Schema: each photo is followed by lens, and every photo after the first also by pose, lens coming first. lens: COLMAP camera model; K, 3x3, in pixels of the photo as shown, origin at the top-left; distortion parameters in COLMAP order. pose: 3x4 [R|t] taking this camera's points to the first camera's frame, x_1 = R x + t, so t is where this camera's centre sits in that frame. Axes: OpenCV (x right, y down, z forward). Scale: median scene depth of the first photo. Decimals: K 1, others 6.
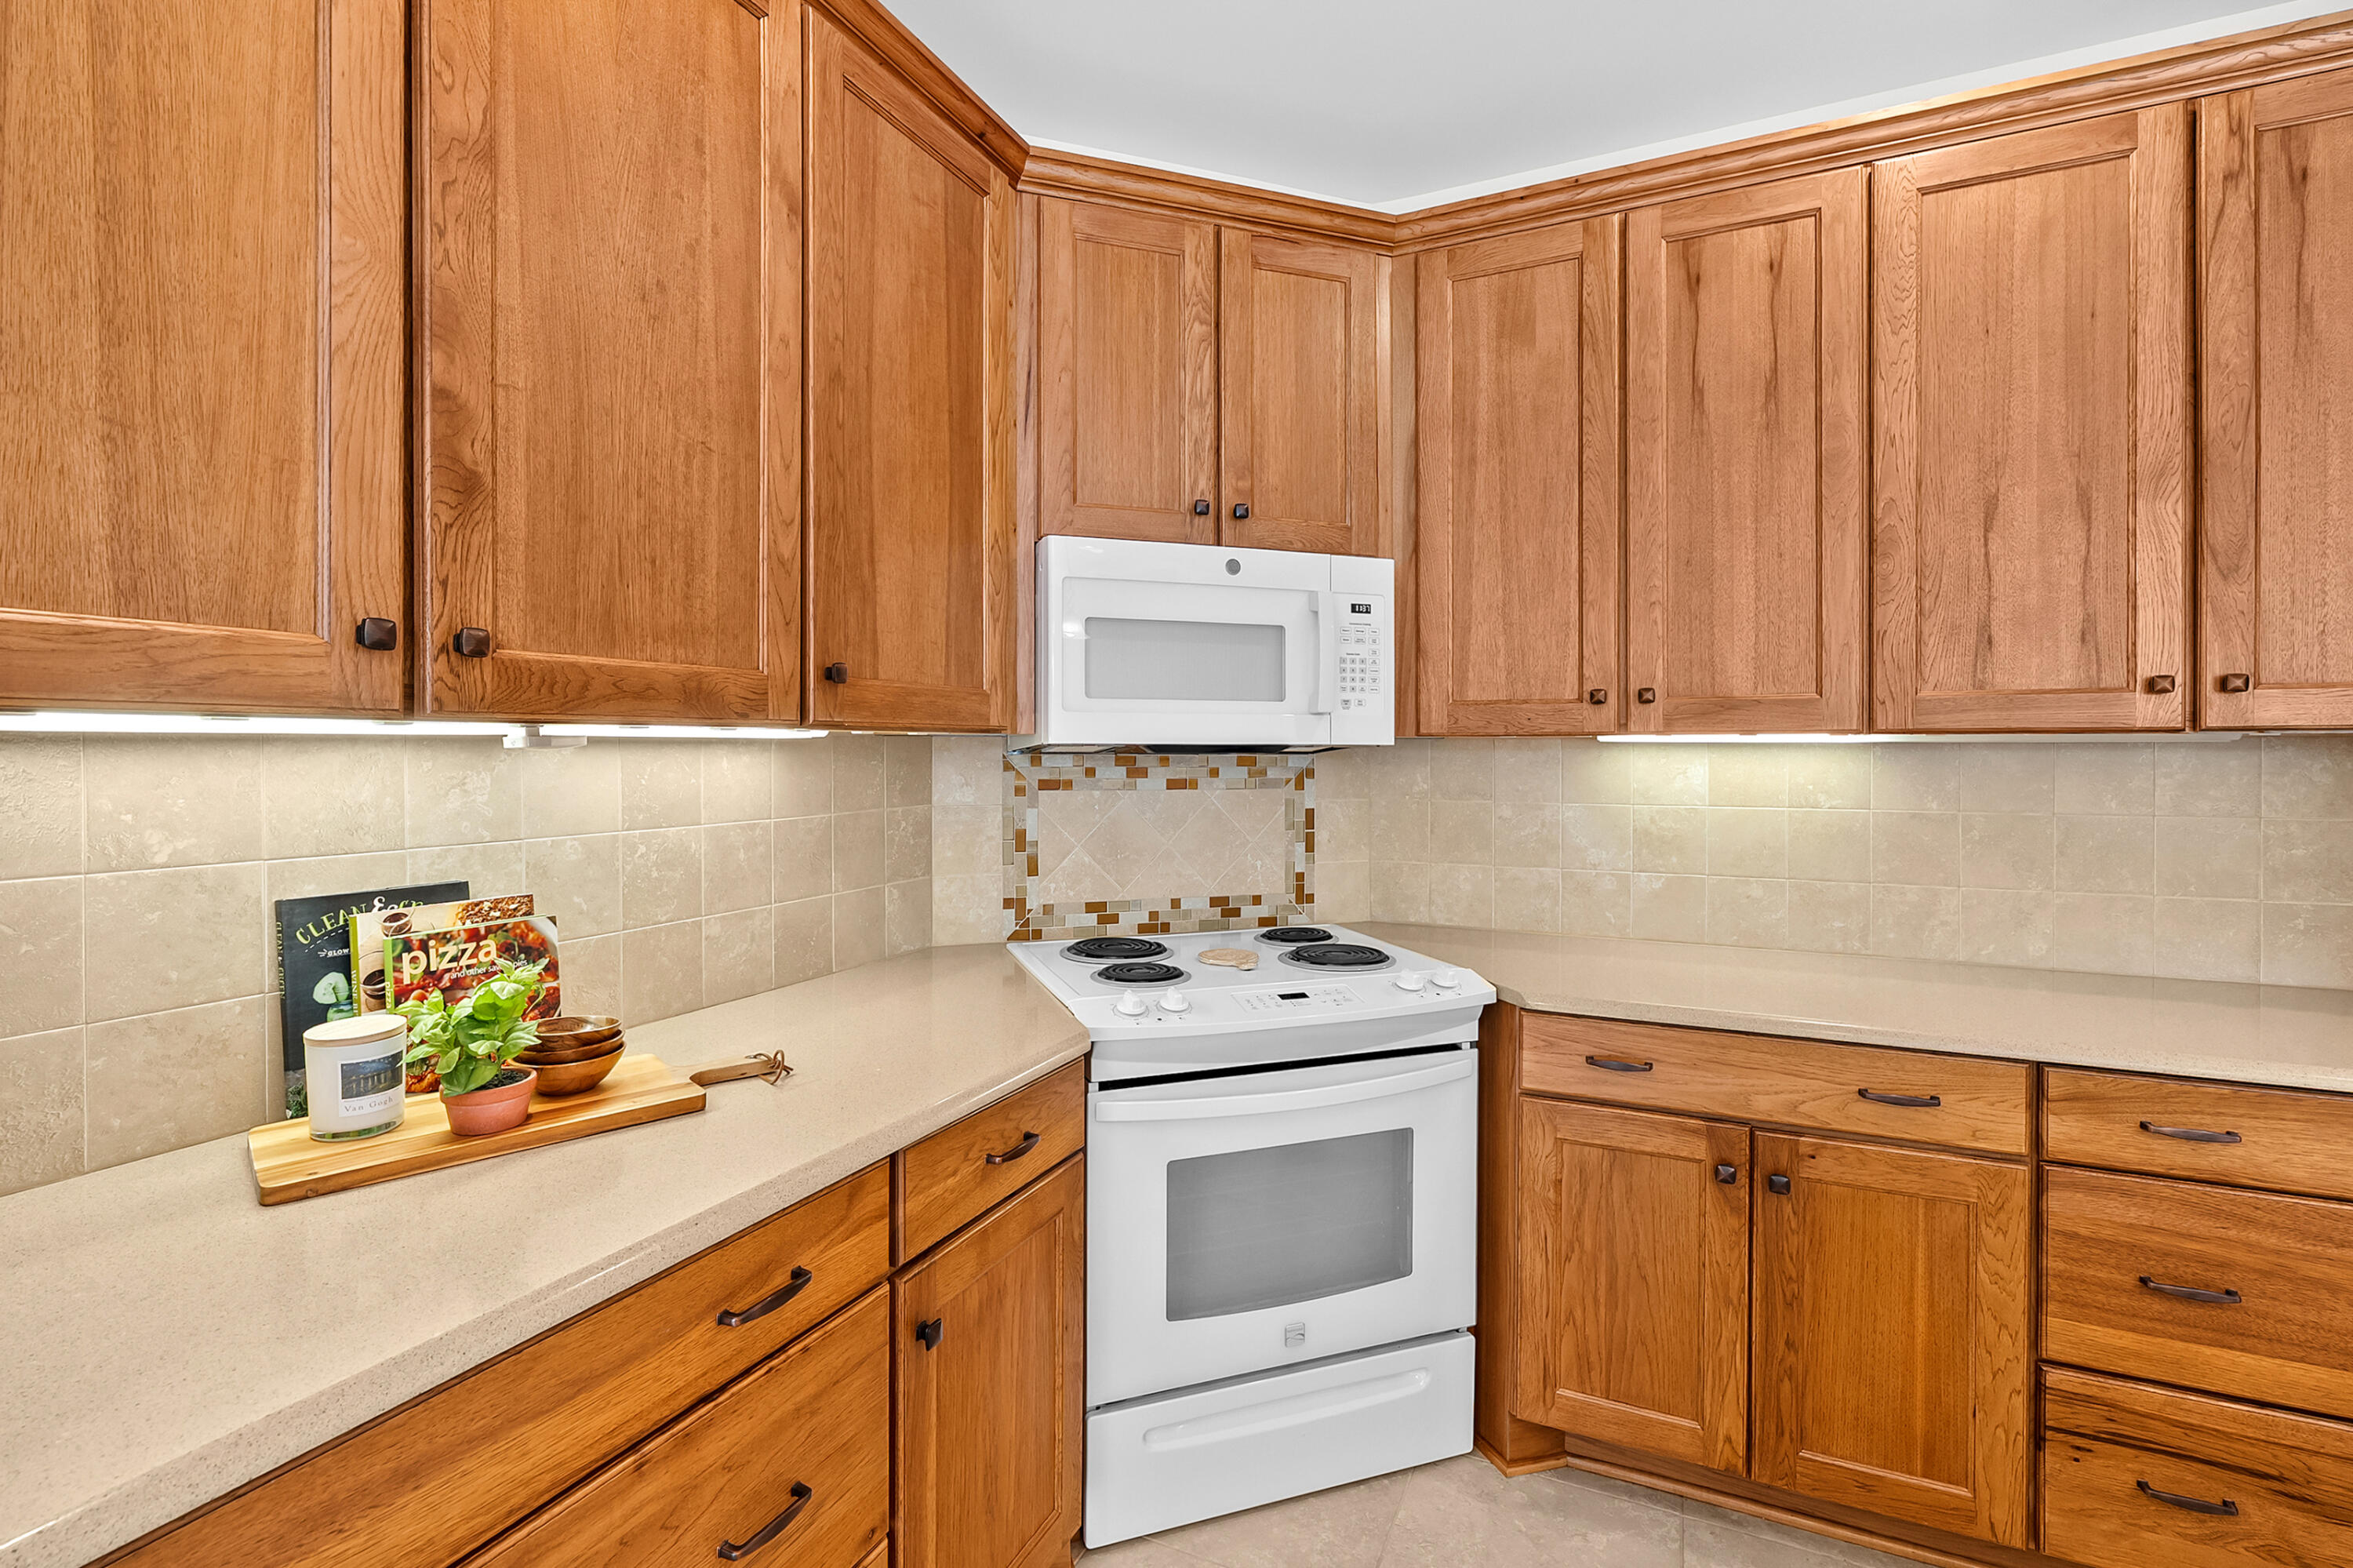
lens RADIAL K [[1070.3, 0, 1172.2], [0, 1070.3, 753.3], [0, 0, 1]] dist [-0.005892, 0.001922]
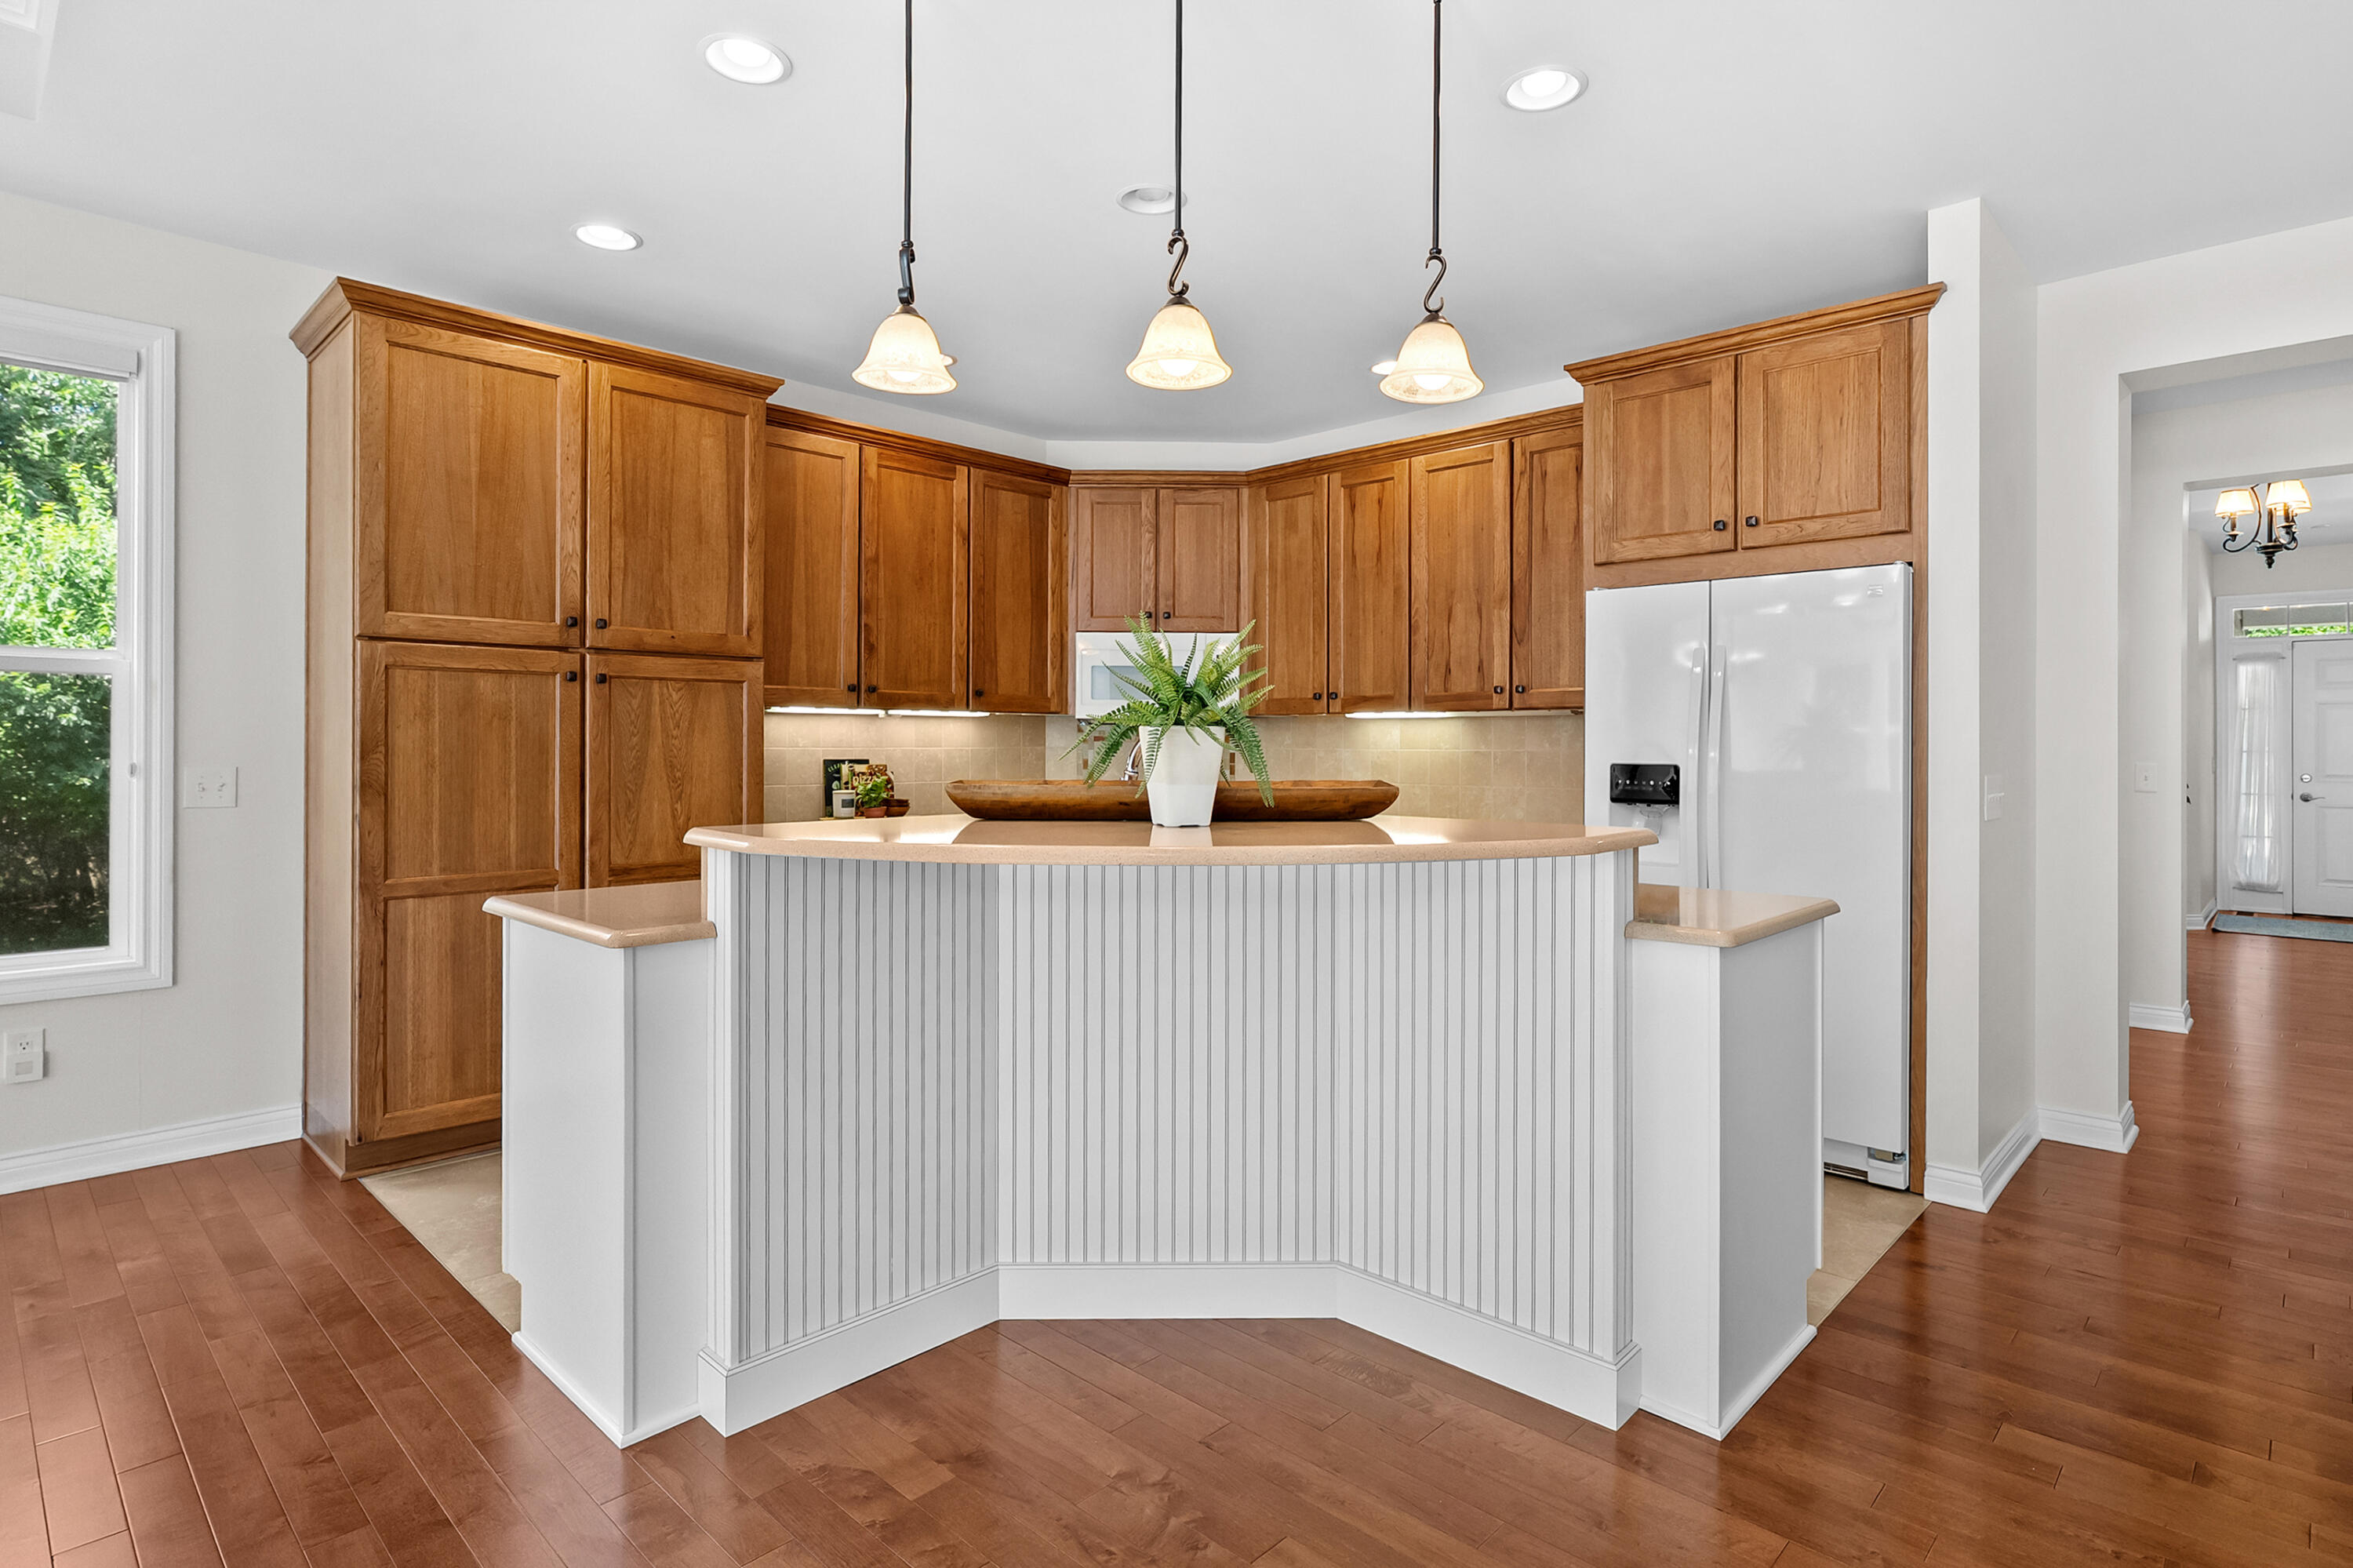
lens RADIAL K [[1186.7, 0, 1159.0], [0, 1186.7, 741.7], [0, 0, 1]] dist [-0.001312, -0.001946]
pose [[0.946426, 0.002816, -0.322910, 0.952924], [-0.005414, 0.999960, -0.007148, 0.063409], [0.322877, 0.008514, 0.946403, -1.516011]]
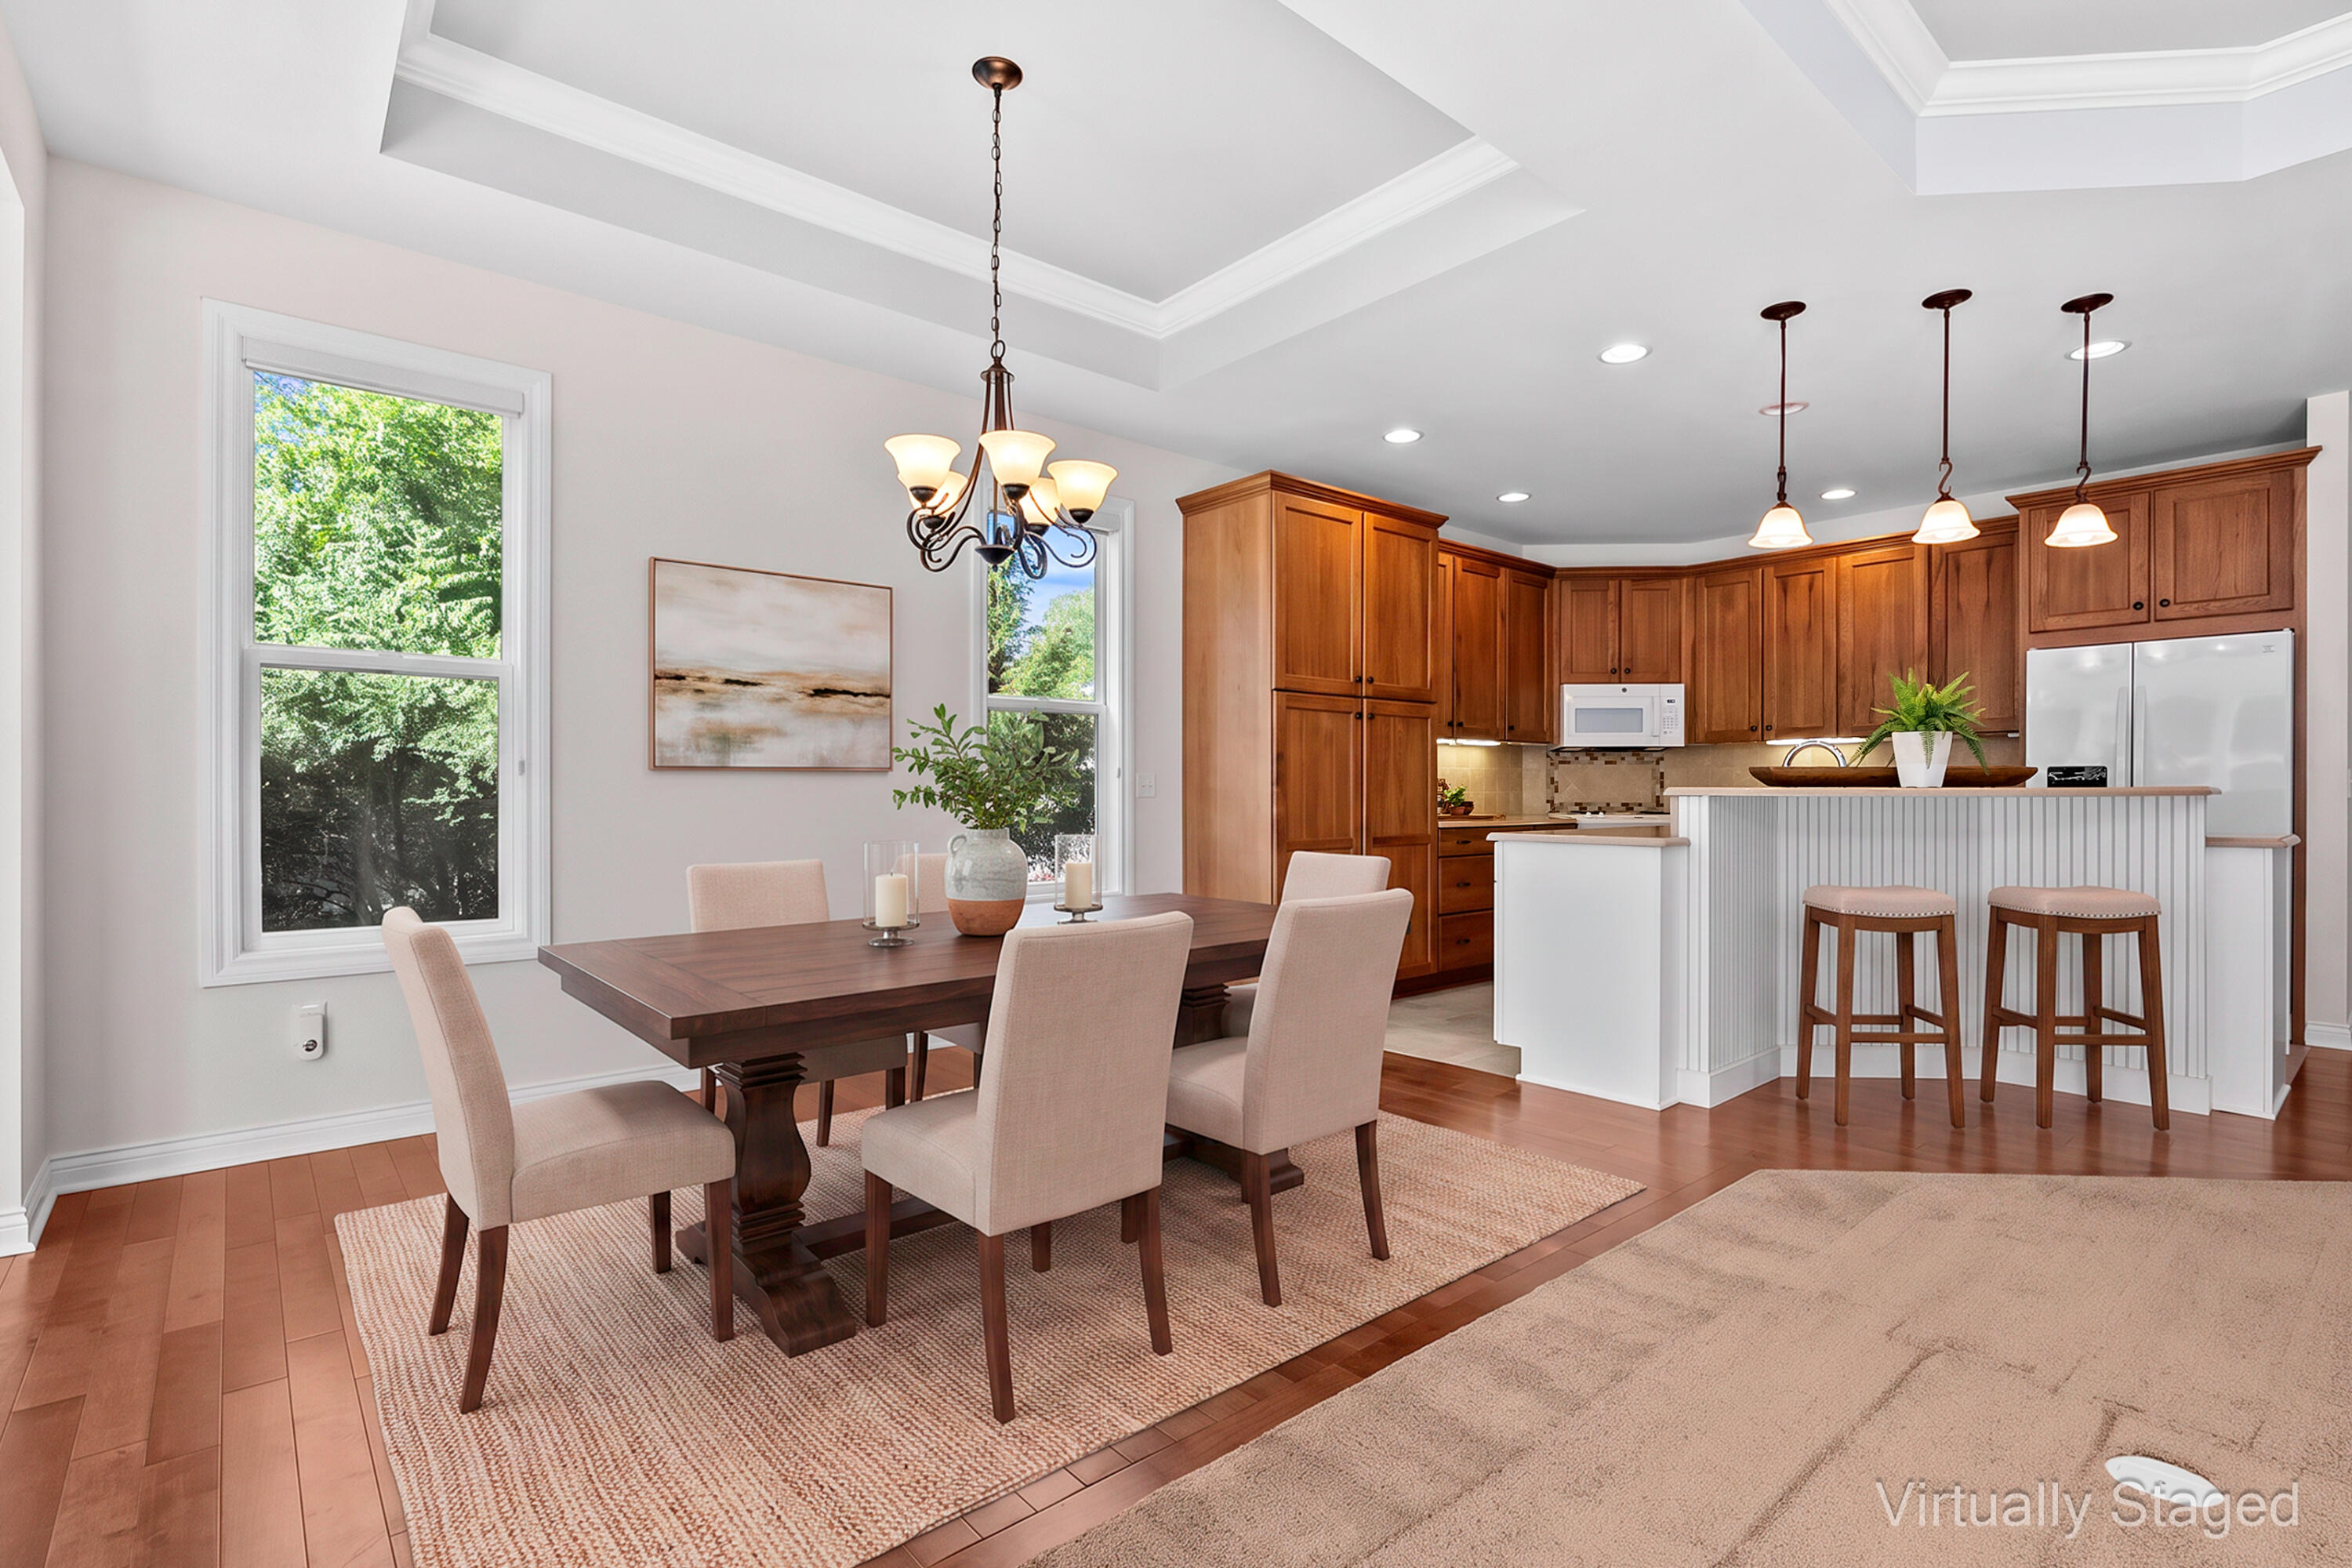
lens RADIAL K [[1069.8, 0, 1206.8], [0, 1069.8, 792.8], [0, 0, 1]] dist [-0.005892, 0.001922]
pose [[0.918745, 0.000351, -0.394850, 0.185655], [-0.001596, 0.999995, -0.002825, 0.152879], [0.394847, 0.003226, 0.918741, -2.602102]]
